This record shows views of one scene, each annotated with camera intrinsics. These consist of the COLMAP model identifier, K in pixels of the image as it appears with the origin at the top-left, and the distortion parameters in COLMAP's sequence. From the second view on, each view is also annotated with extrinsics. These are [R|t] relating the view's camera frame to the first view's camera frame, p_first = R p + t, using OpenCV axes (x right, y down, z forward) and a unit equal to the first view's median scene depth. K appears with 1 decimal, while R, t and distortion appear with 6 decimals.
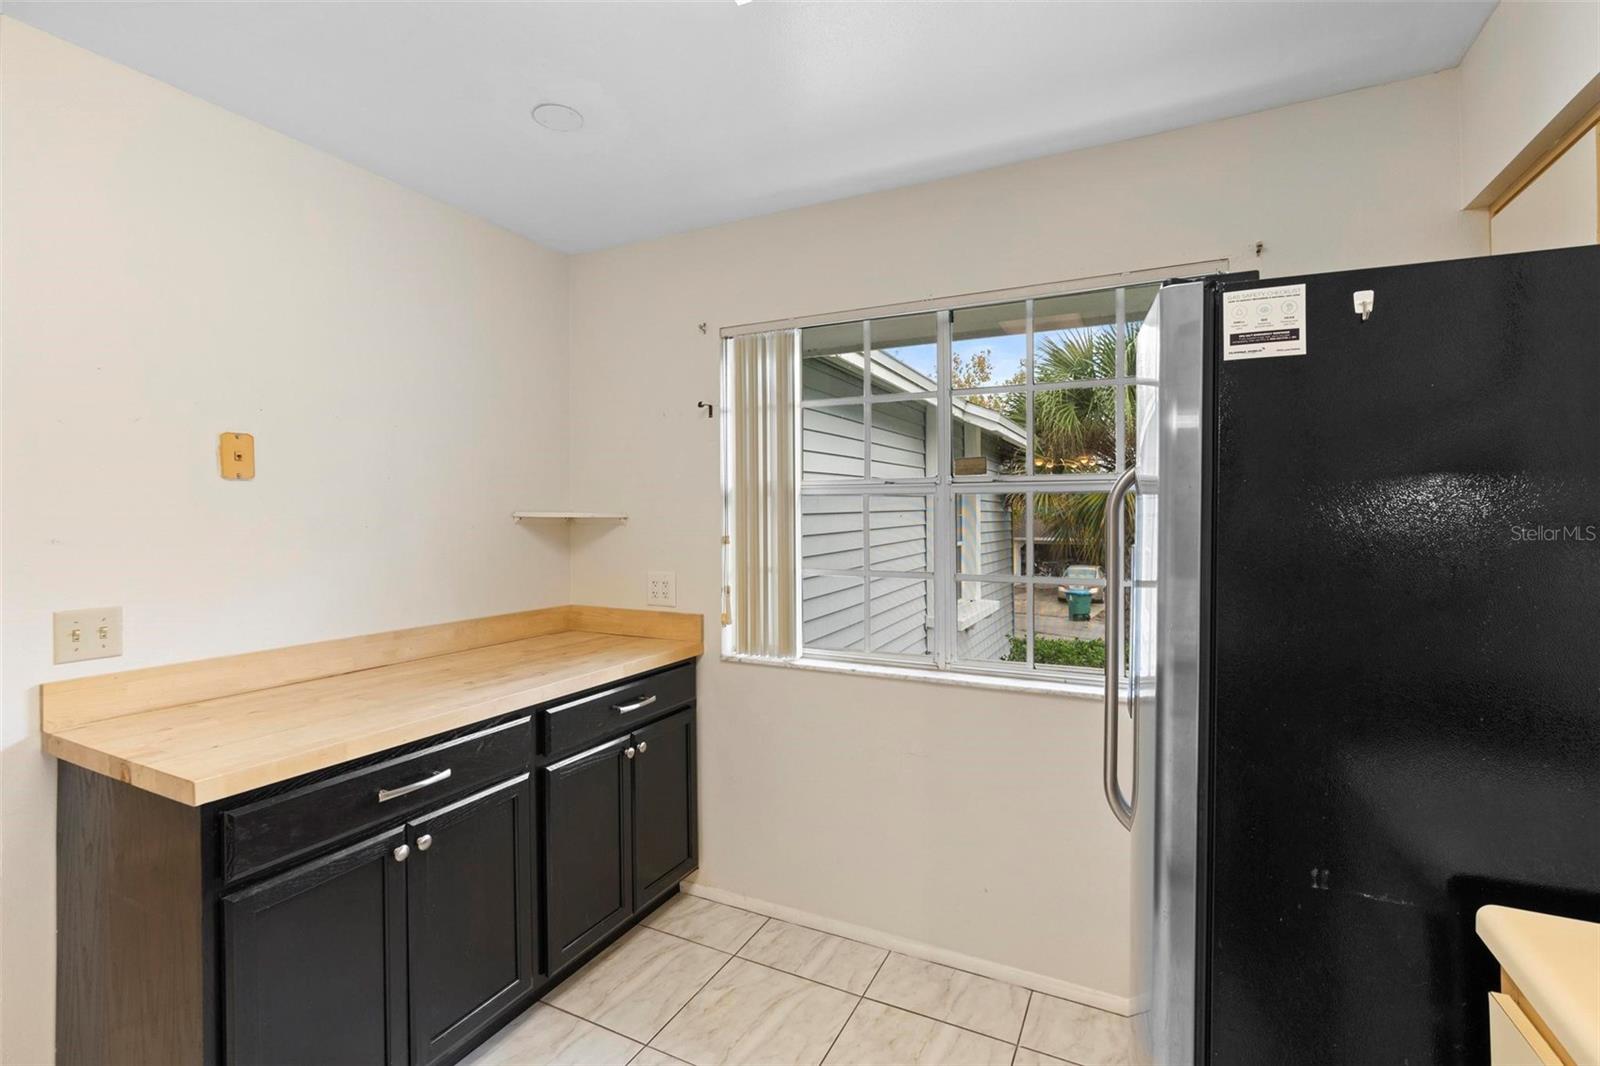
lens RADIAL K [[714.2, 0, 800.3], [0, 714.2, 503.6], [0, 0, 1]] dist [0.000812, 0.000335]
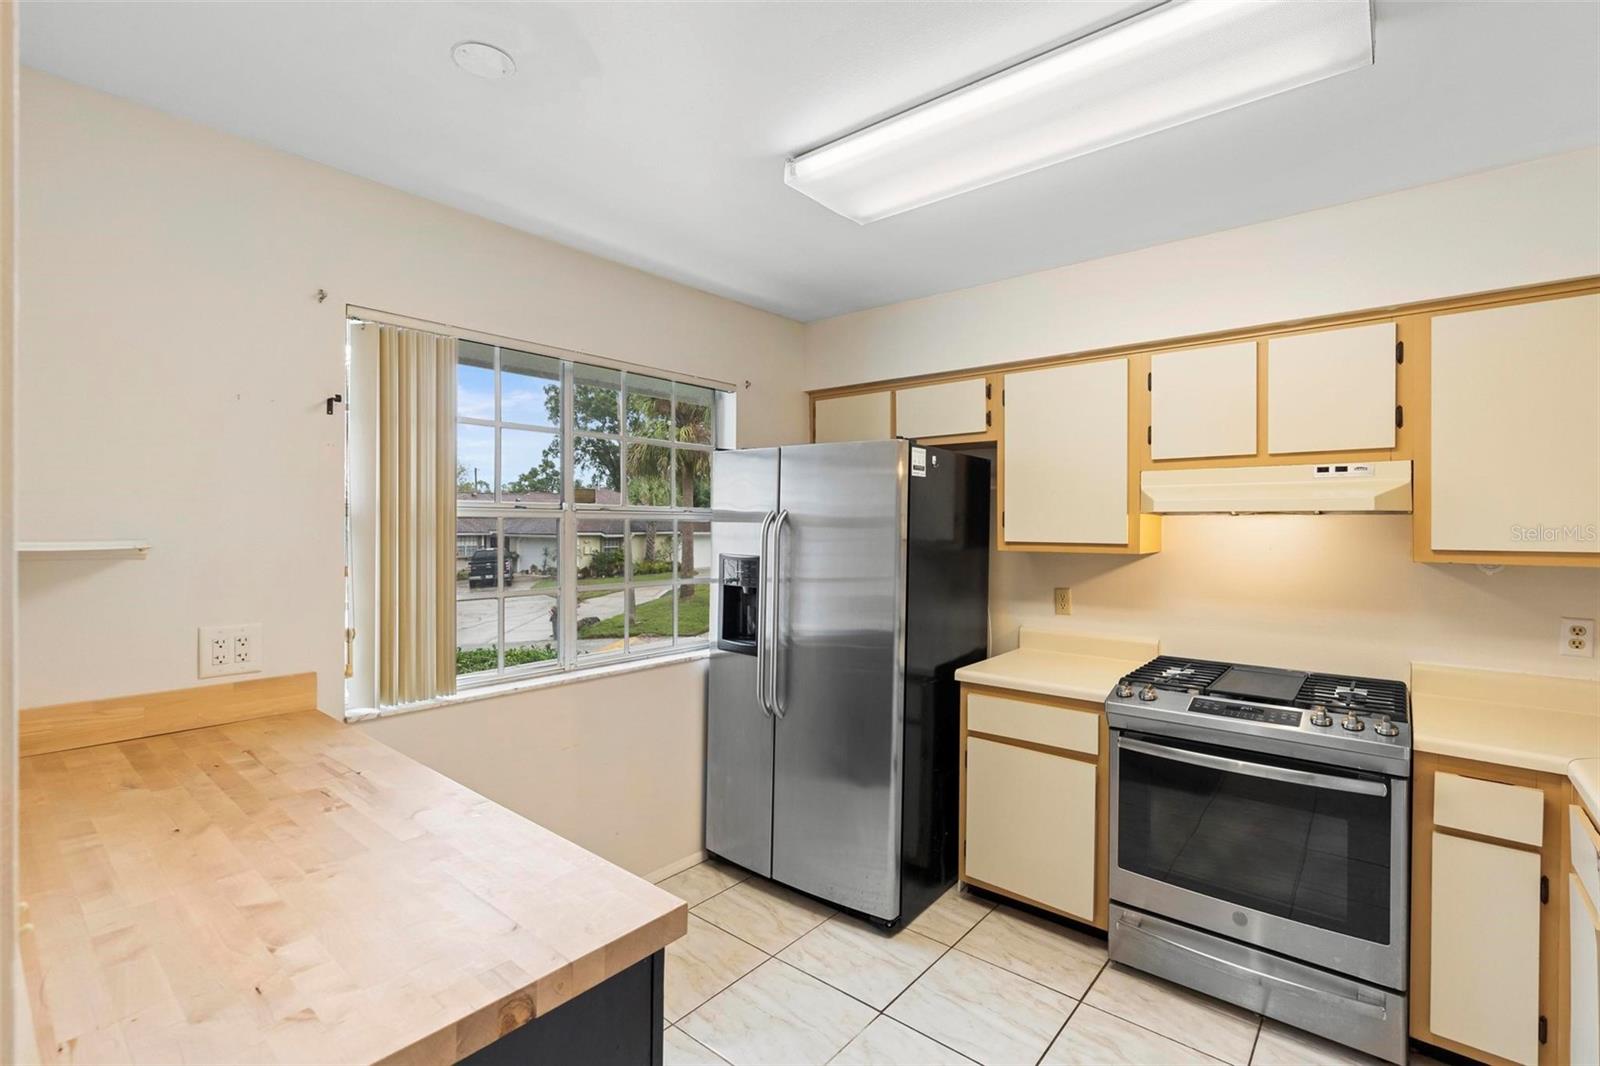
lens RADIAL K [[725.6, 0, 799.3], [0, 725.6, 532.9], [0, 0, 1]] dist [-0.001876, 0.000596]
pose [[0.245018, -0.007905, 0.969486, -0.835965], [-0.020340, 0.999705, 0.013292, -0.015028], [-0.969305, -0.022976, 0.244784, 0.347161]]
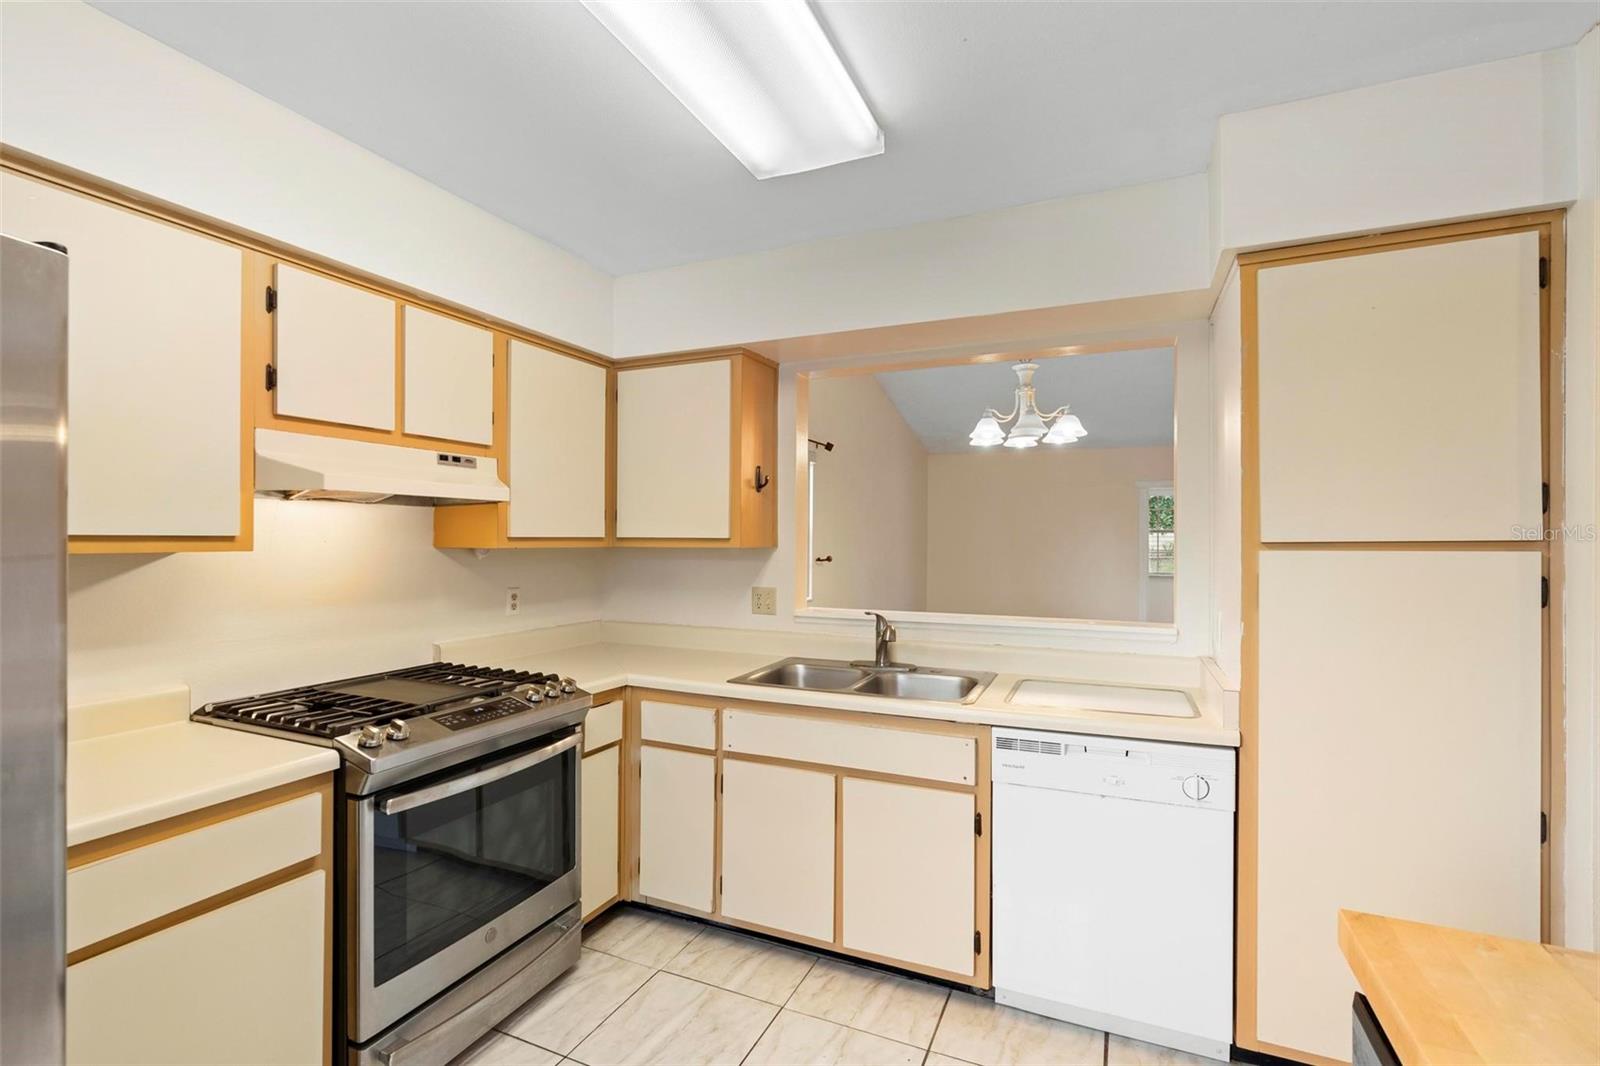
lens RADIAL K [[725.6, 0, 799.3], [0, 725.6, 532.9], [0, 0, 1]] dist [-0.001876, 0.000596]
pose [[-0.999615, 0.000059, -0.027752, -0.175774], [0.000793, 0.999650, -0.026428, 0.023507], [0.027741, -0.026440, -0.999265, 0.871186]]
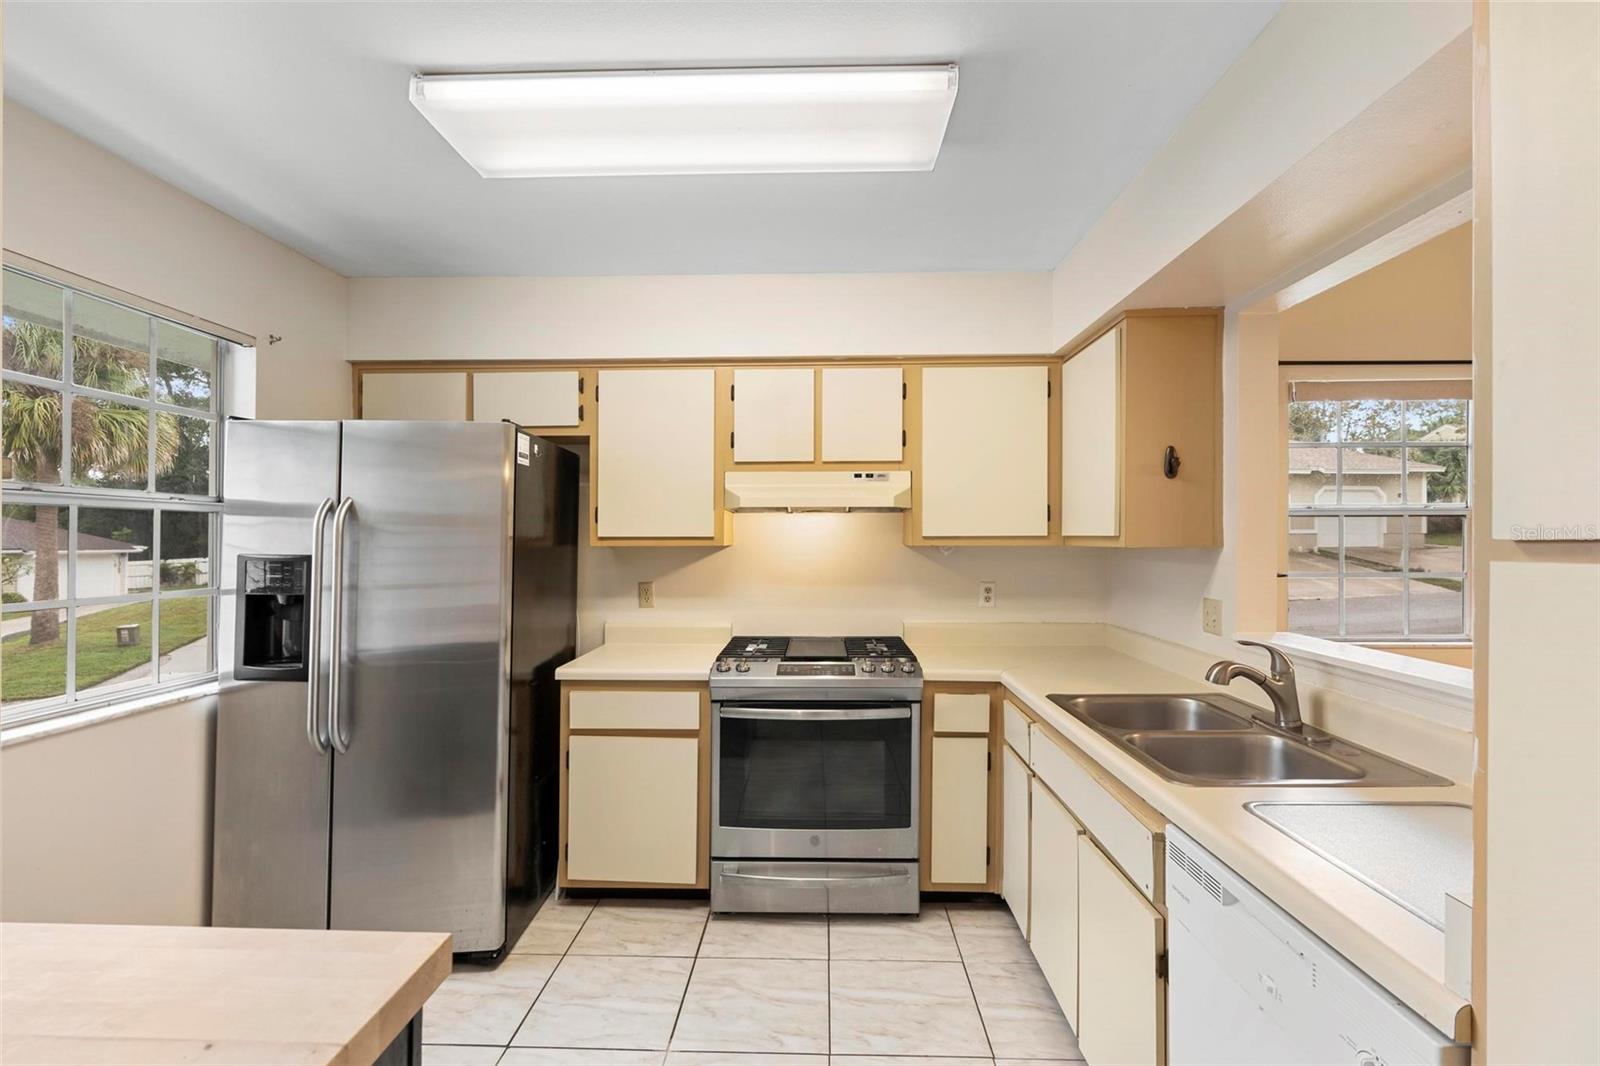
lens RADIAL K [[728.8, 0, 799.6], [0, 728.8, 539.7], [0, 0, 1]] dist [-0.007371, 0.000139]
pose [[-0.407248, 0.001566, 0.913316, -0.829383], [-0.013544, 0.999878, -0.007754, 0.019734], [-0.913217, -0.015528, -0.407177, 0.506434]]
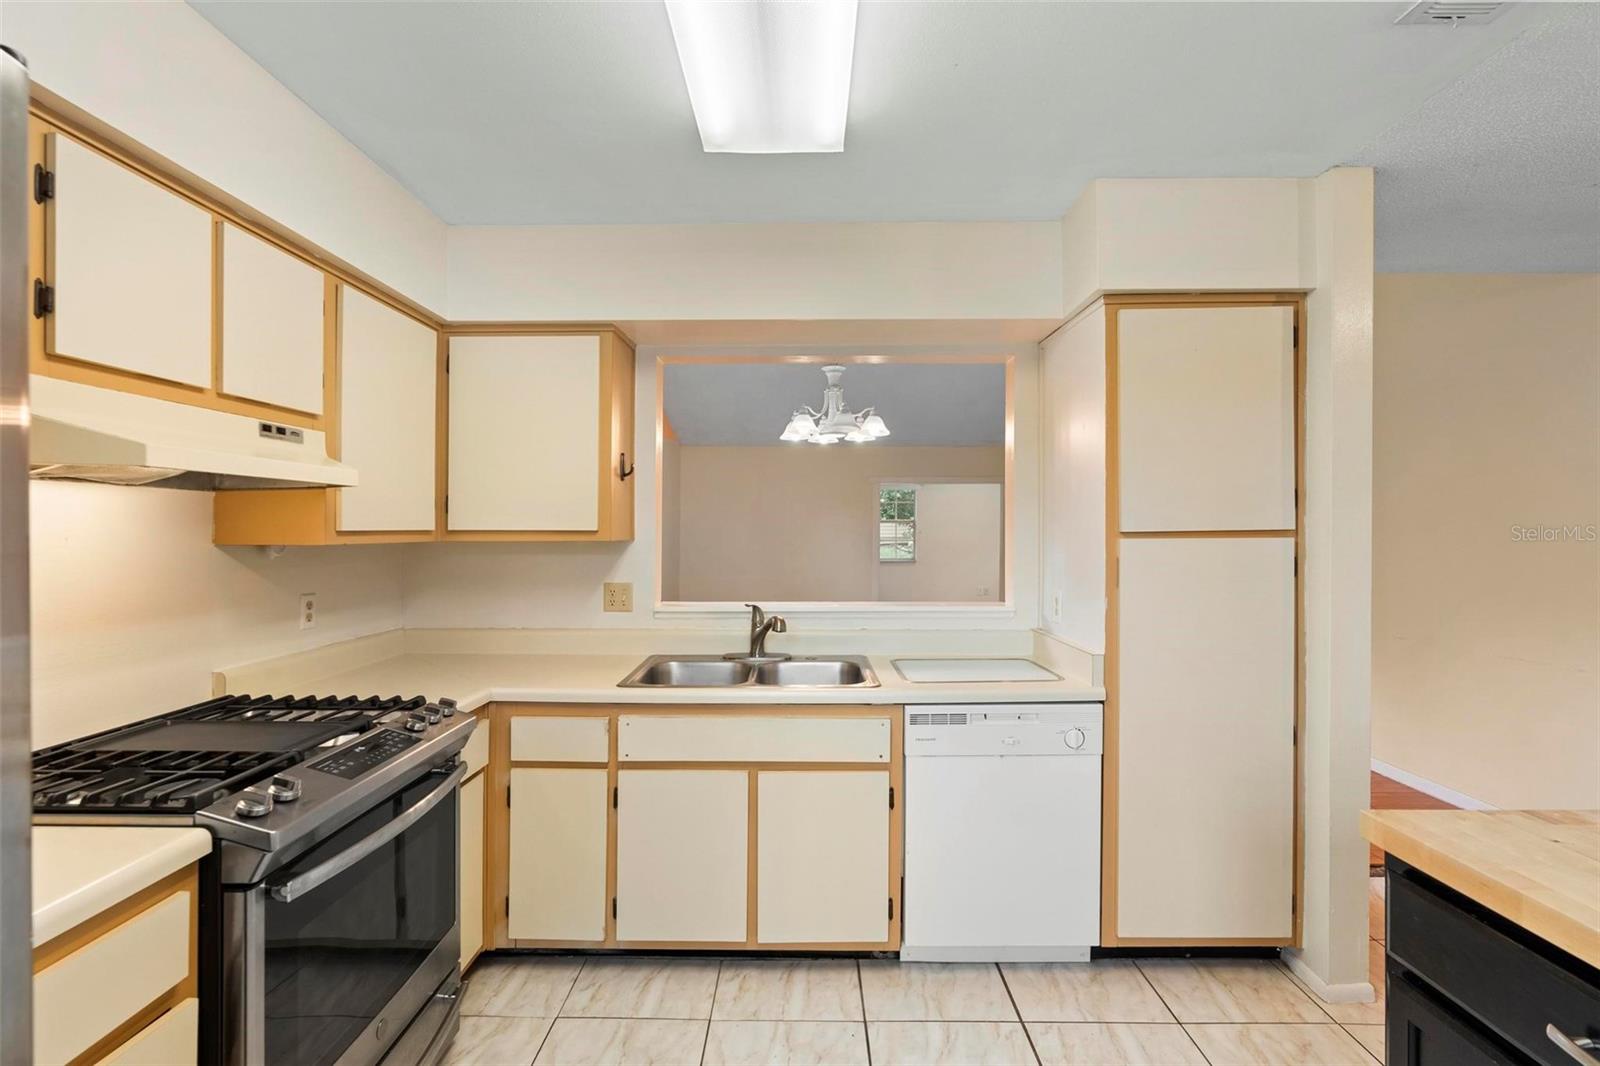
lens RADIAL K [[717.7, 0, 796.2], [0, 717.7, 524.8], [0, 0, 1]] dist [-0.002153, 0.000357]
pose [[-0.906927, 0.002375, -0.421280, 0.083939], [0.012184, 0.999714, -0.020594, 0.018297], [0.421111, -0.023810, -0.906697, 0.786671]]
